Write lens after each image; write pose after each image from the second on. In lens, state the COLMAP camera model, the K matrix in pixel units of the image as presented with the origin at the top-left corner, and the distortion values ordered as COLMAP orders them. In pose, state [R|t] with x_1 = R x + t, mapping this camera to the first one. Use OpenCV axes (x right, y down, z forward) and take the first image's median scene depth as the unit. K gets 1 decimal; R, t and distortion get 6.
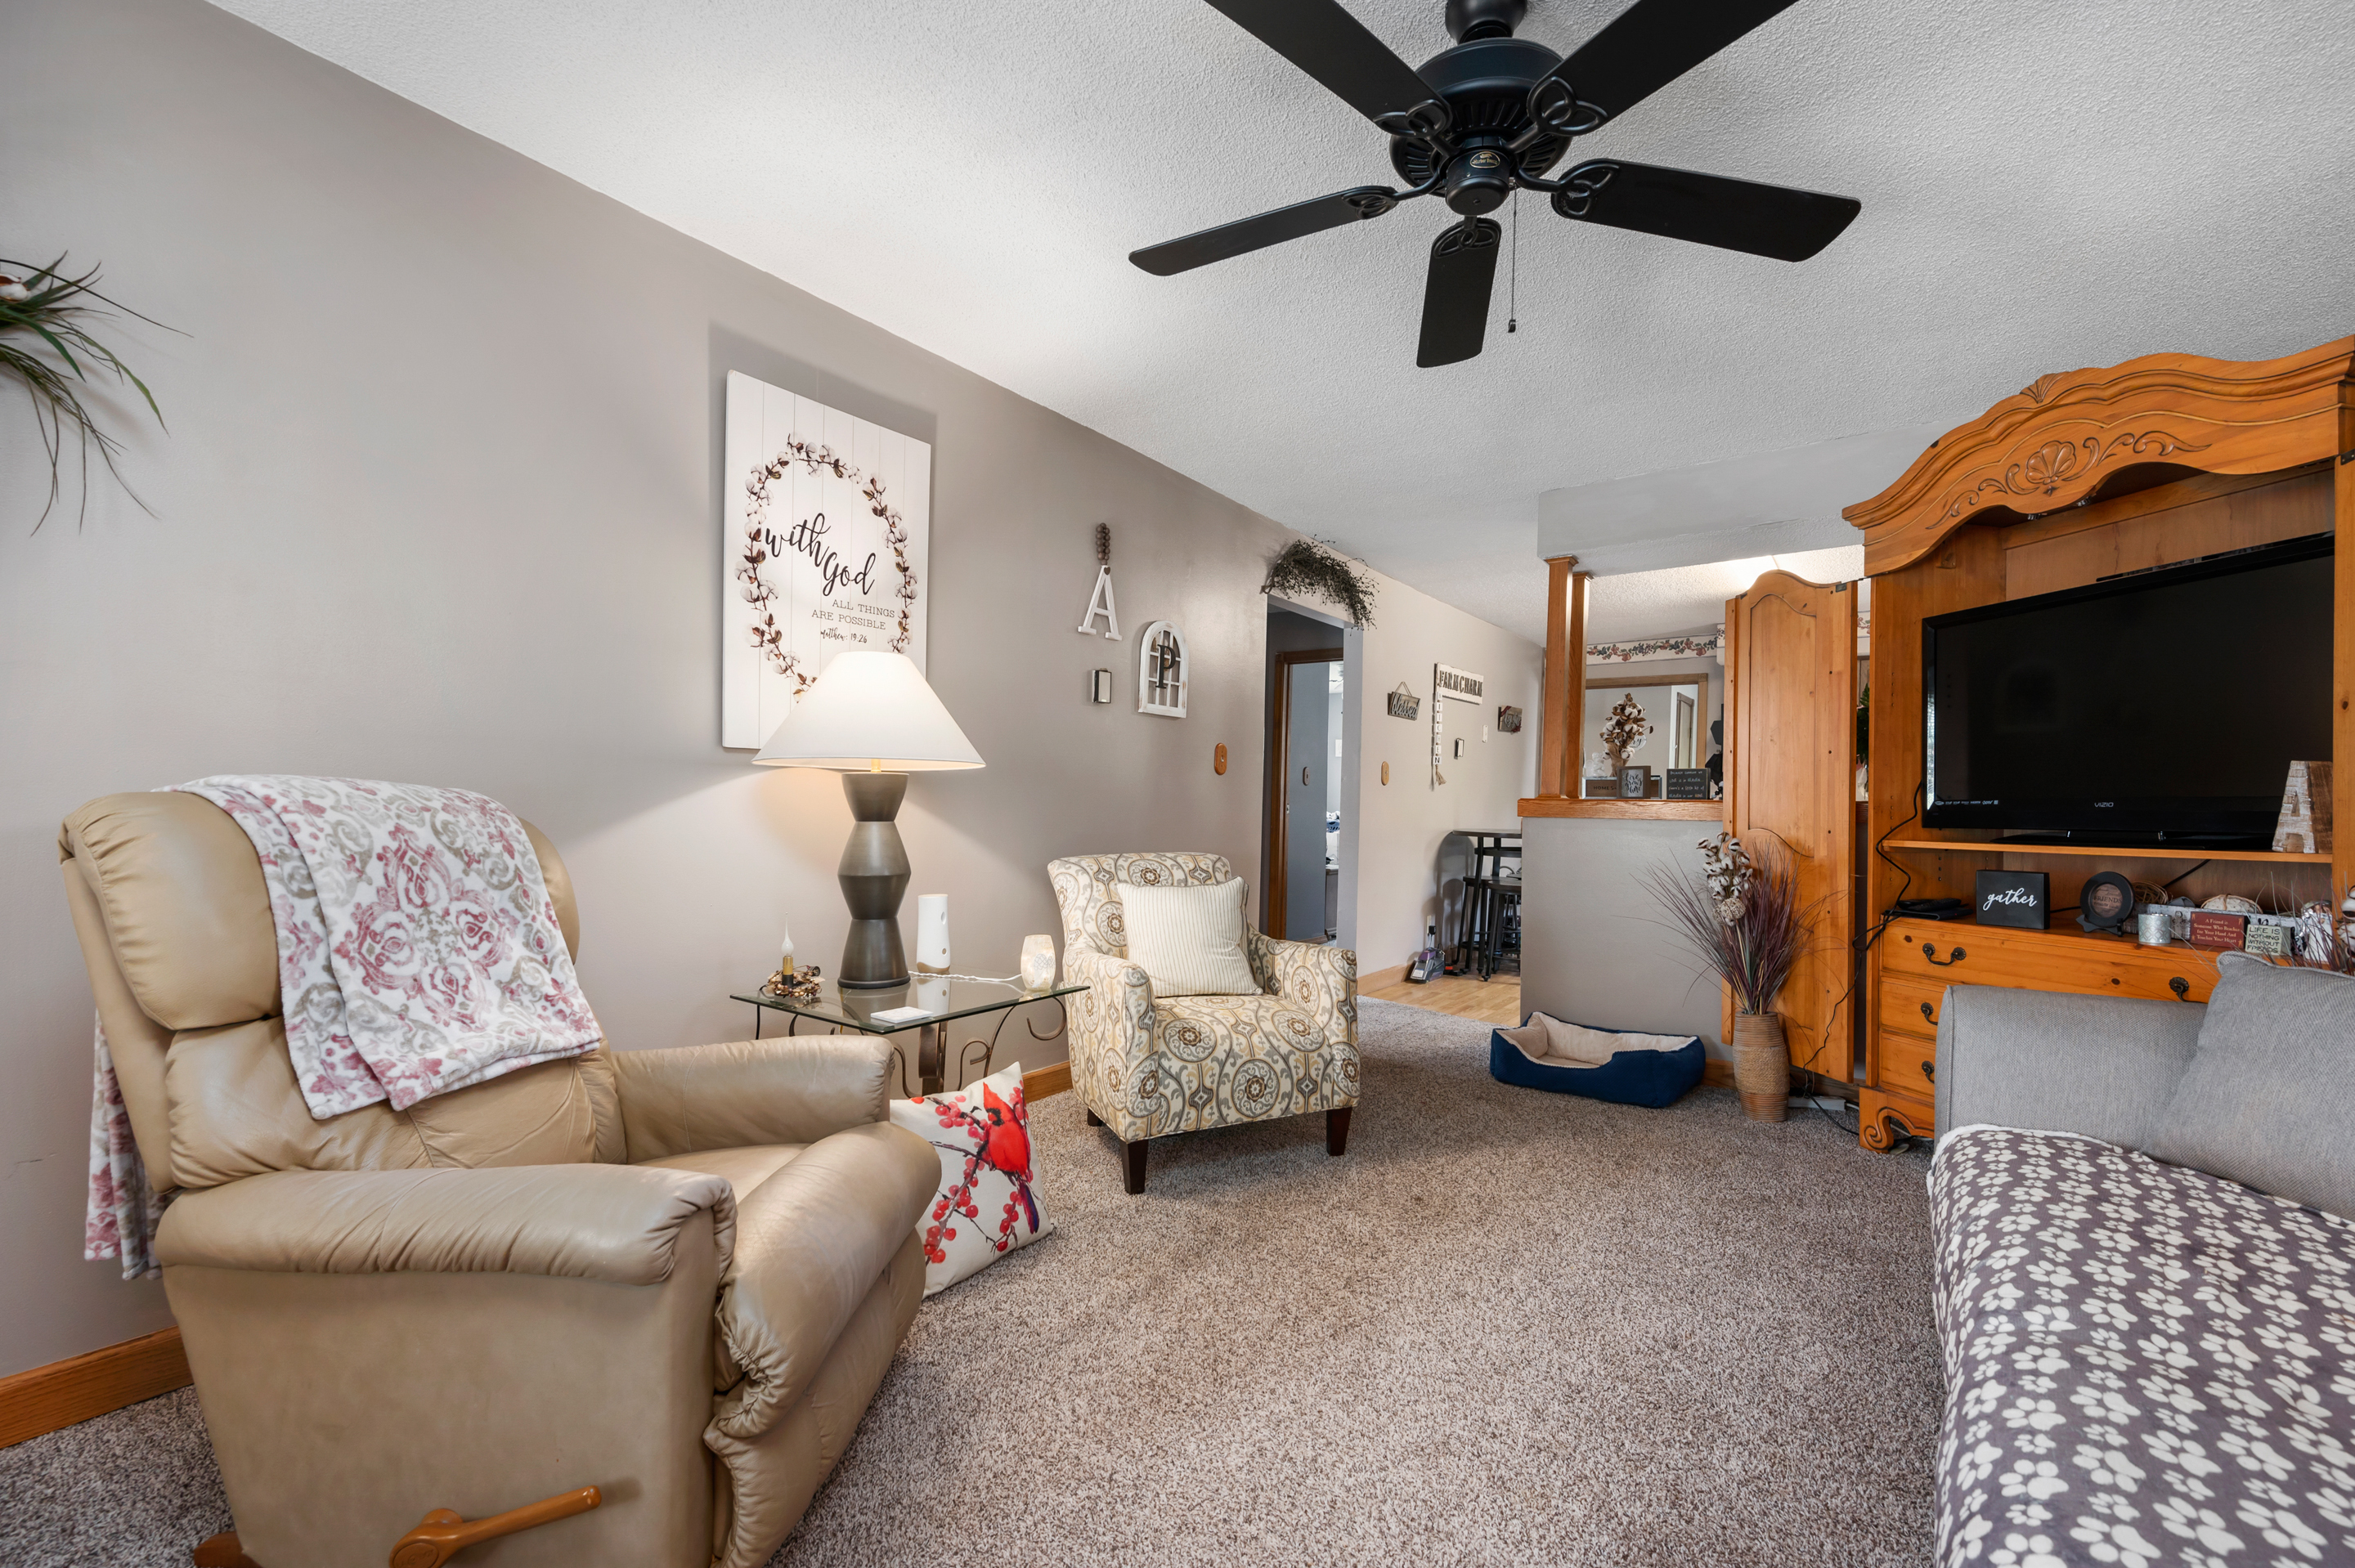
lens RADIAL K [[970.8, 0, 1192.2], [0, 970.8, 806.7], [0, 0, 1]] dist [-0.000678, -0.000058]
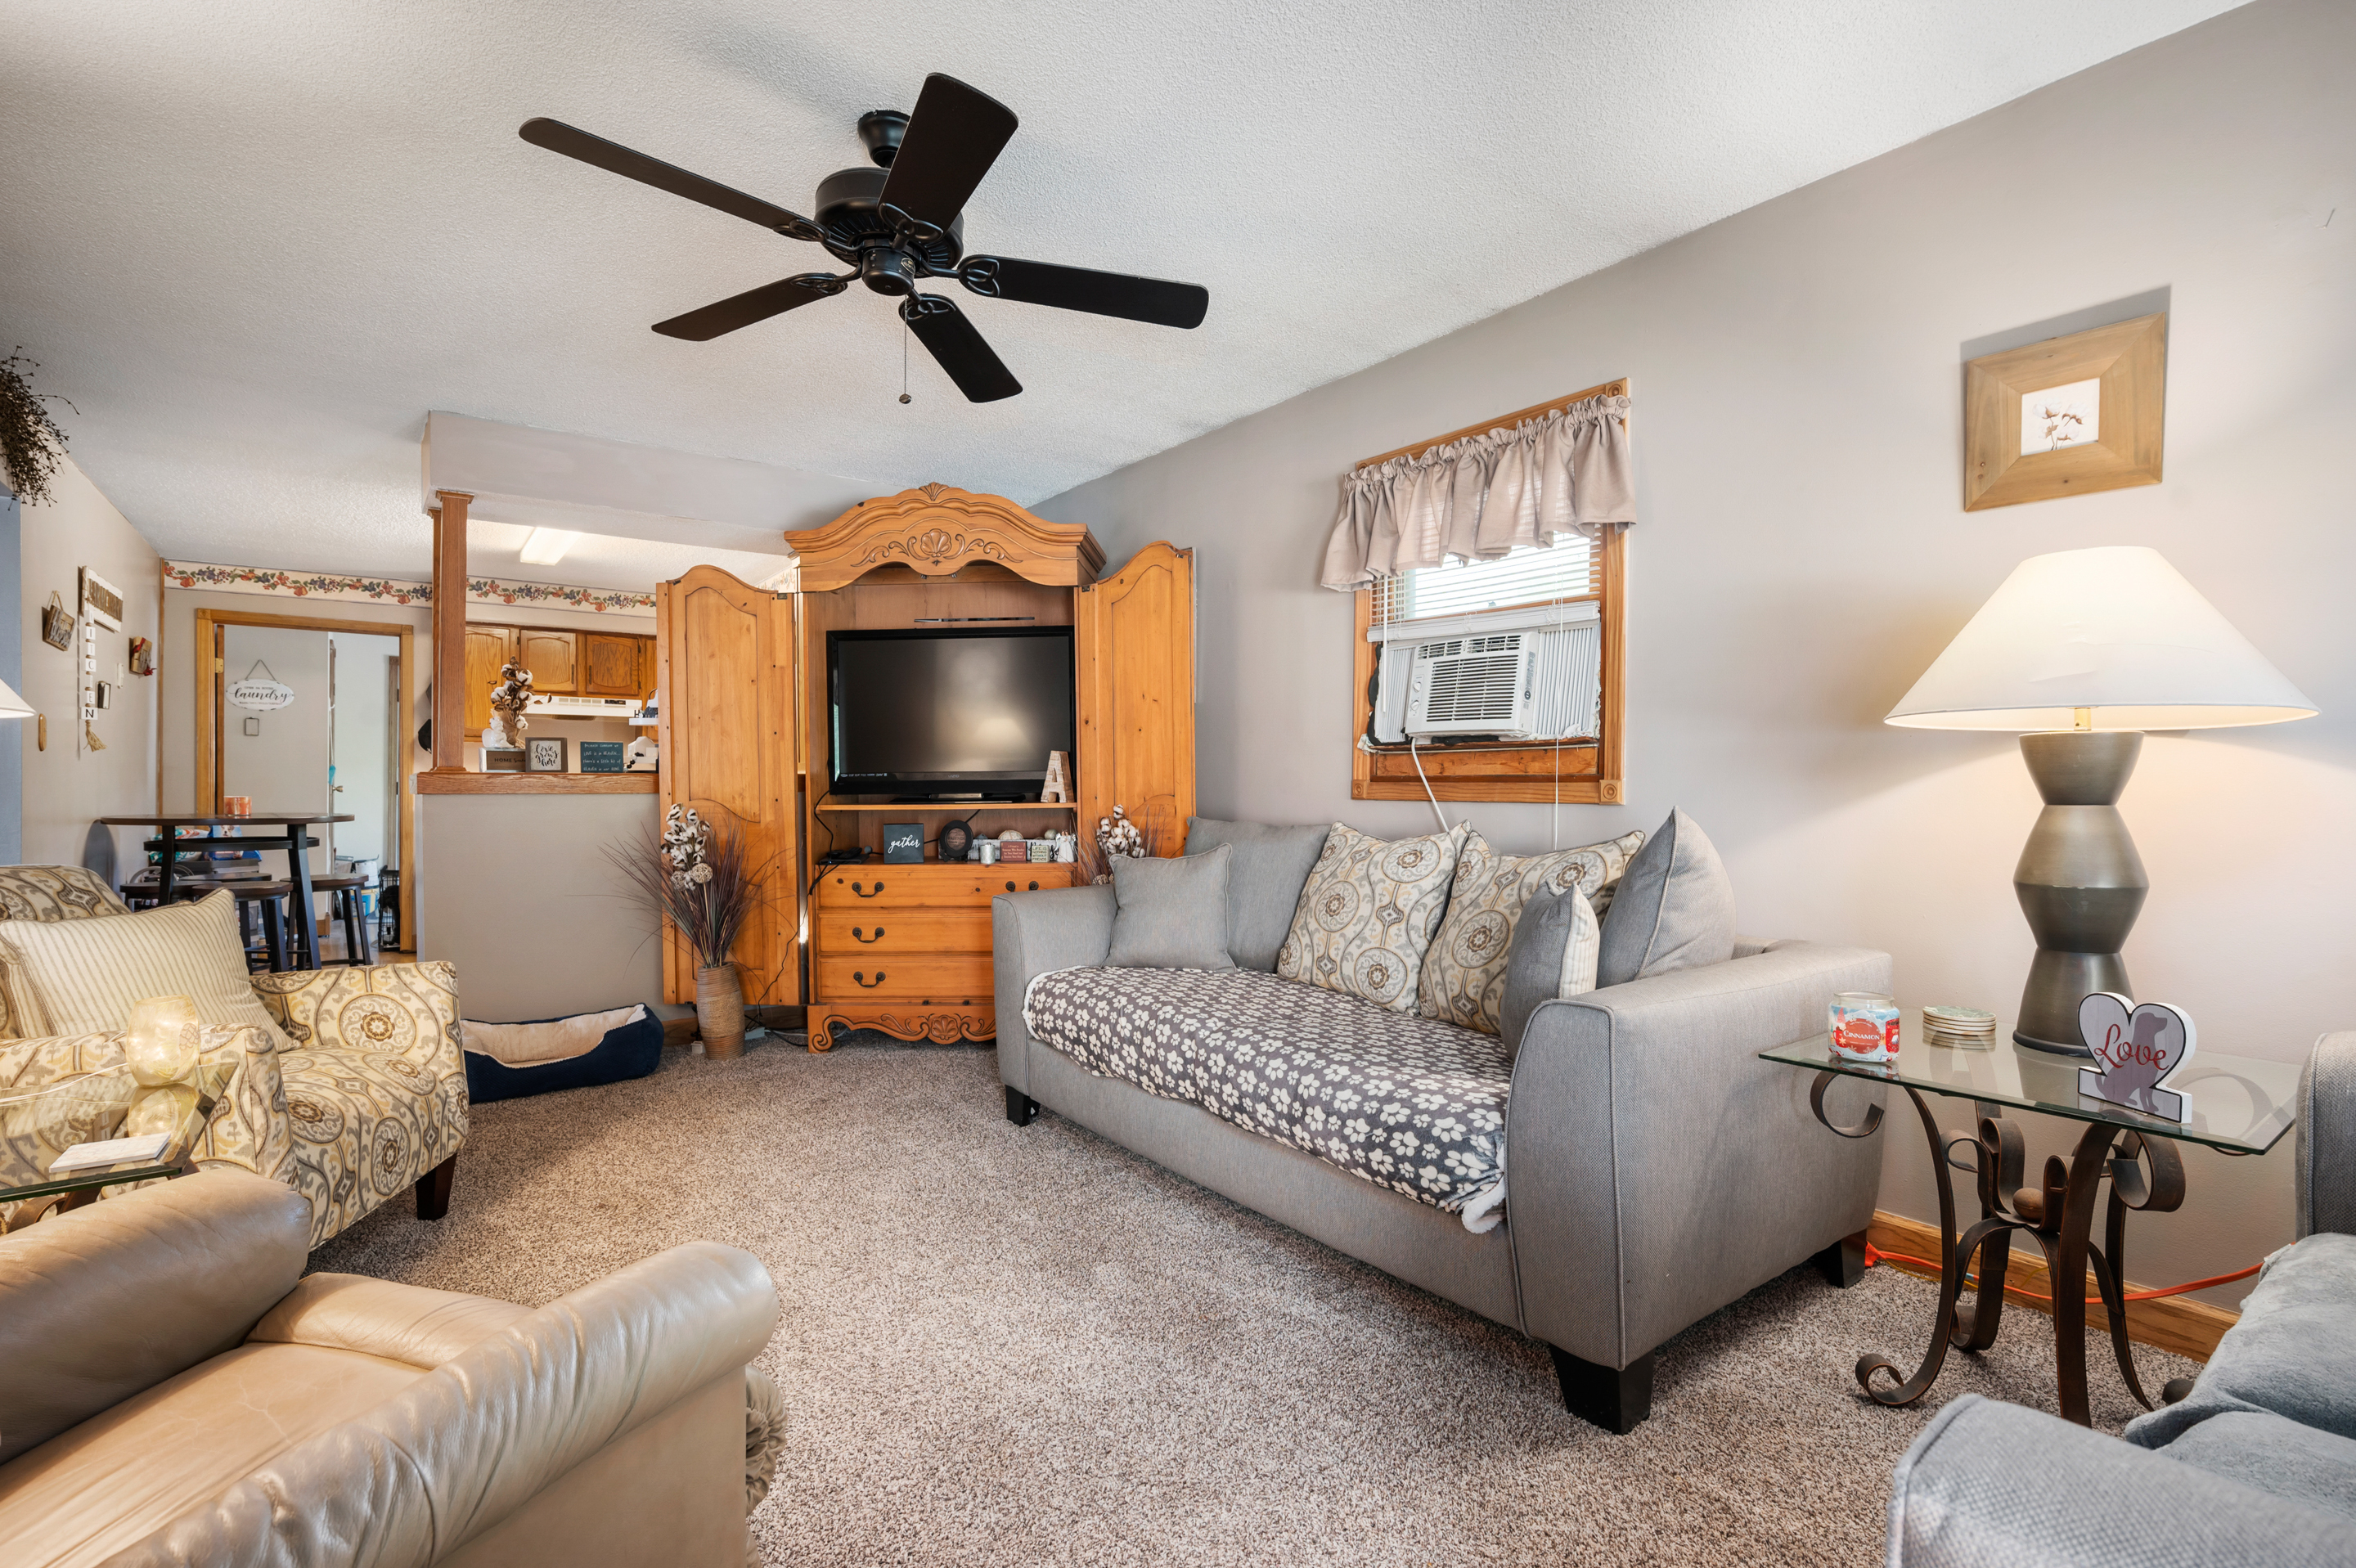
lens RADIAL K [[1104.2, 0, 1178.0], [0, 1104.2, 784.0], [0, 0, 1]] dist [-0.000995, -0.000142]
pose [[0.294986, -0.014129, 0.955397, -0.533571], [0.007485, 0.999894, 0.012476, -0.007666], [-0.955472, 0.003470, 0.295060, 0.139633]]
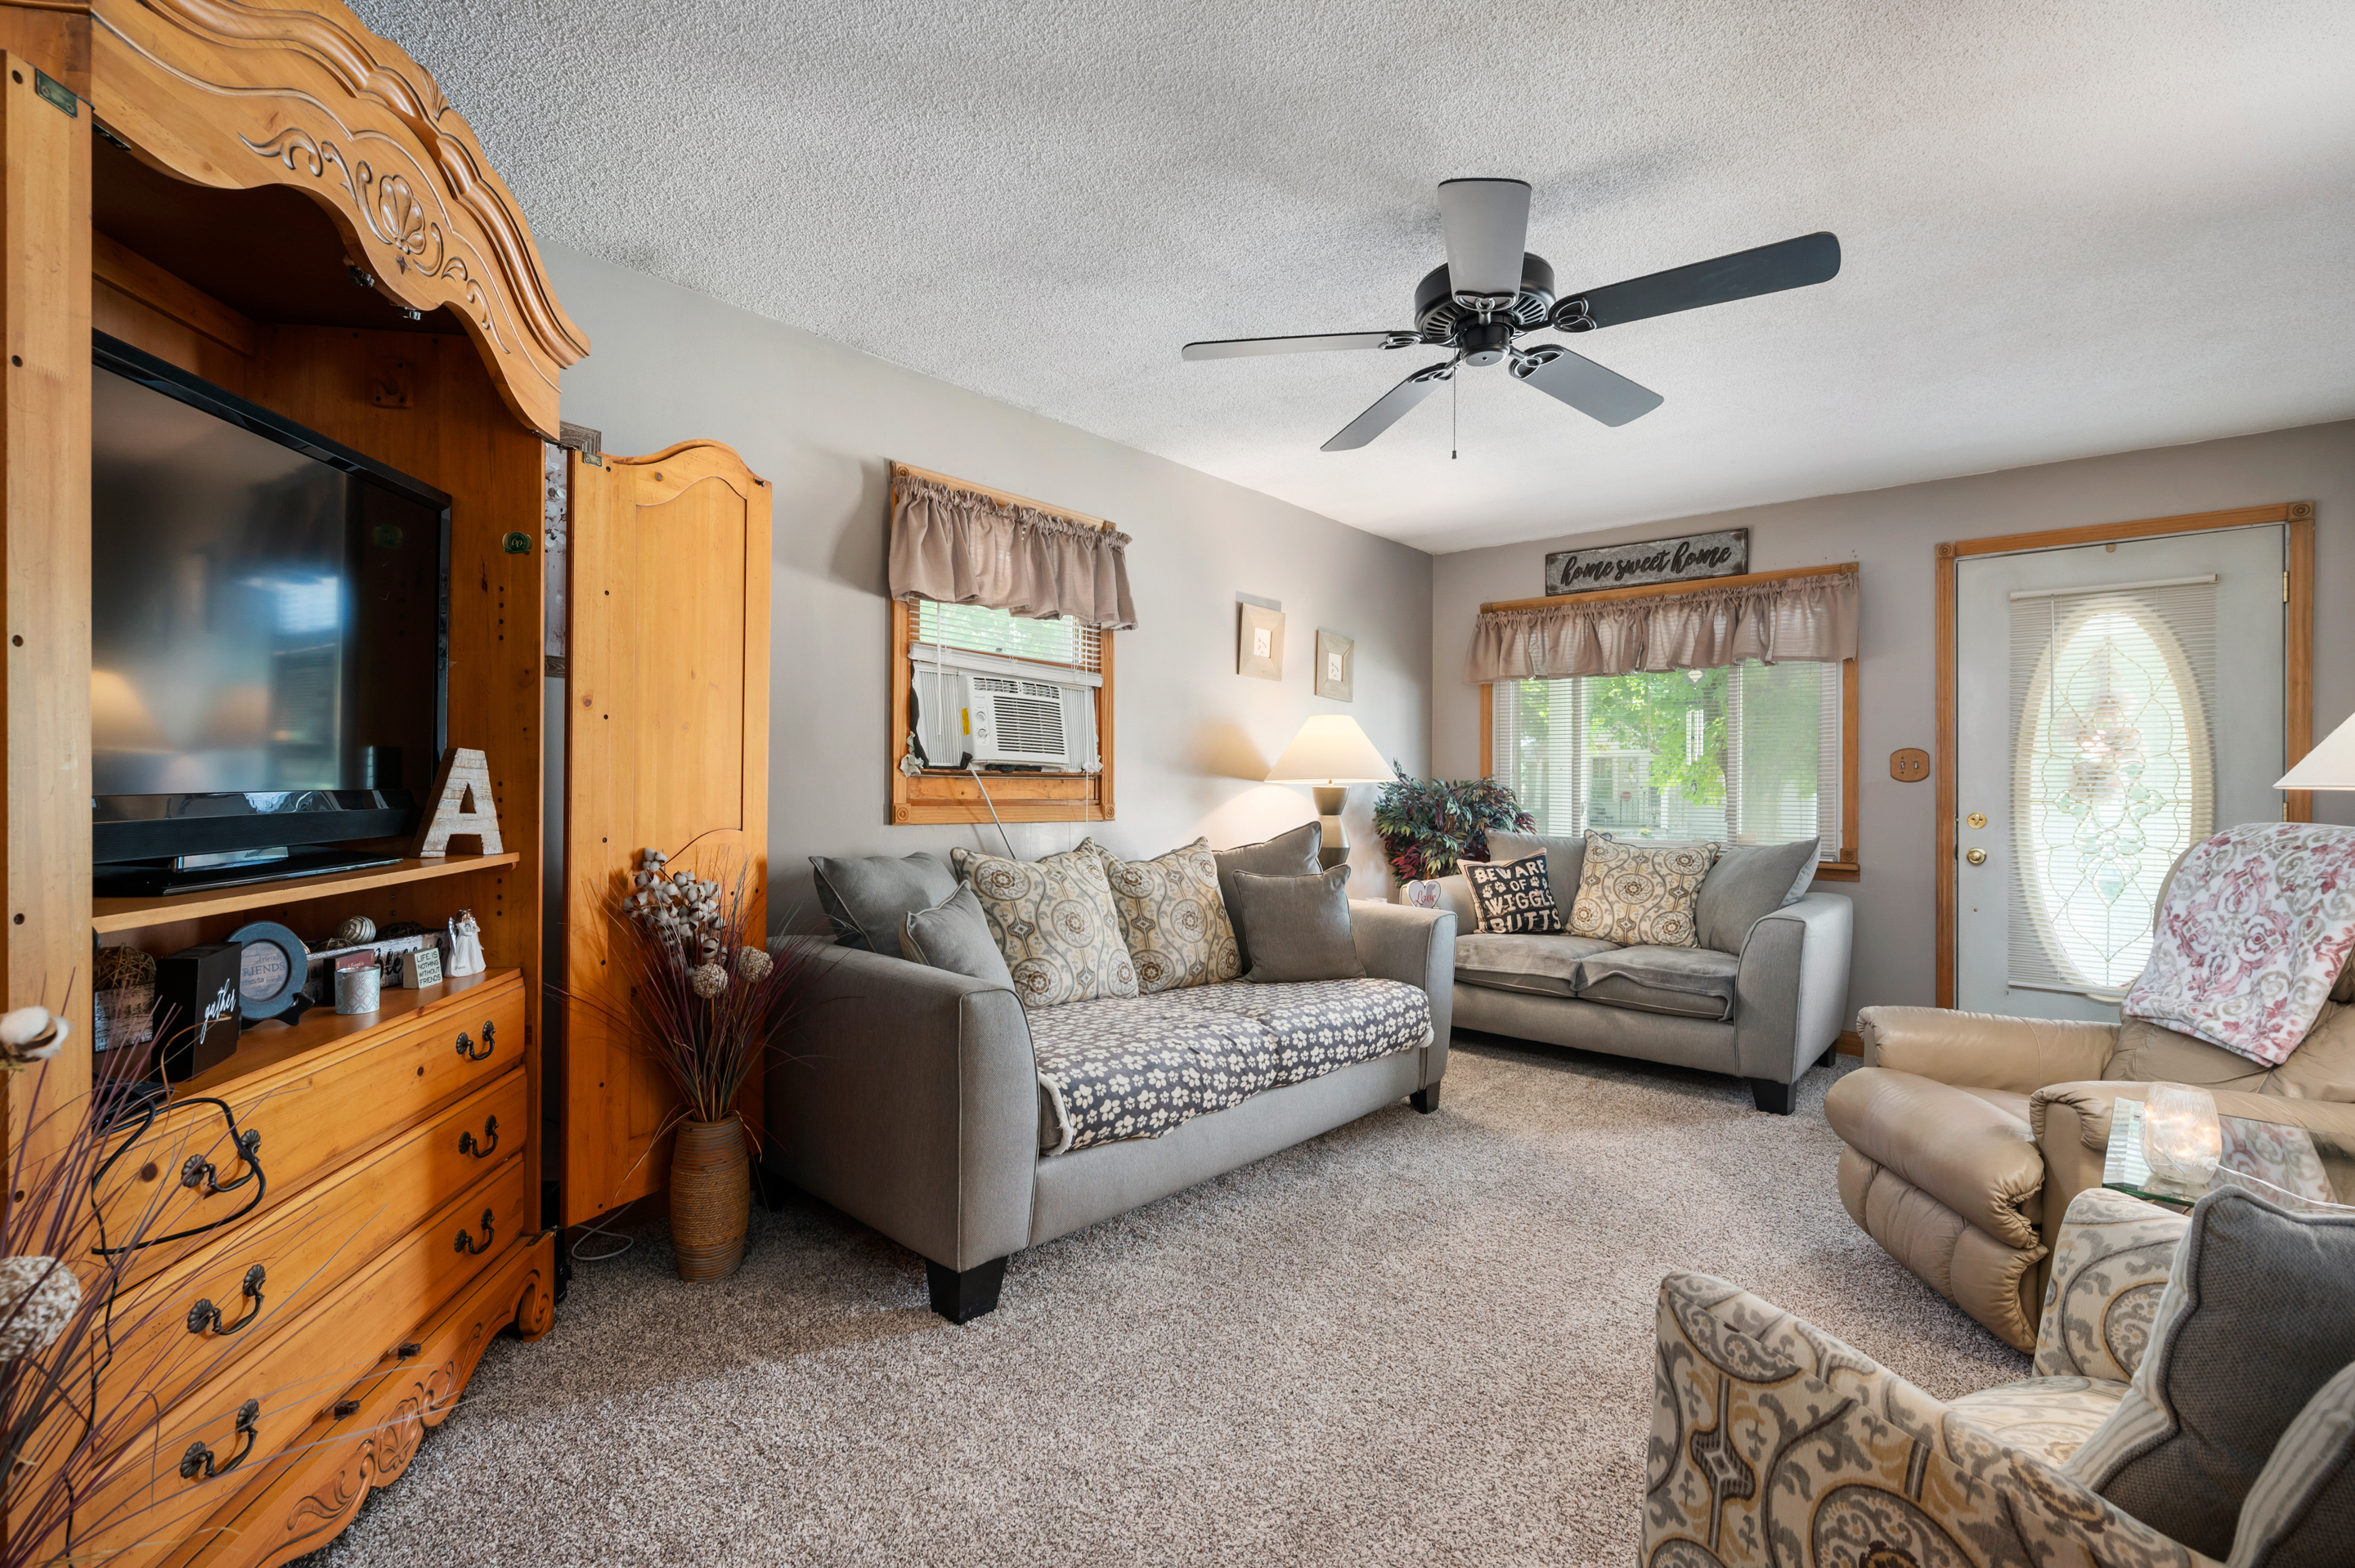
lens RADIAL K [[1058.4, 0, 1177.5], [0, 1058.4, 784.0], [0, 0, 1]] dist [0.002293, 0.000316]
pose [[-0.995076, -0.025967, 0.095653, 0.309247], [-0.025882, 0.999663, 0.002135, -0.025527], [-0.095676, -0.000351, -0.995412, 1.382932]]
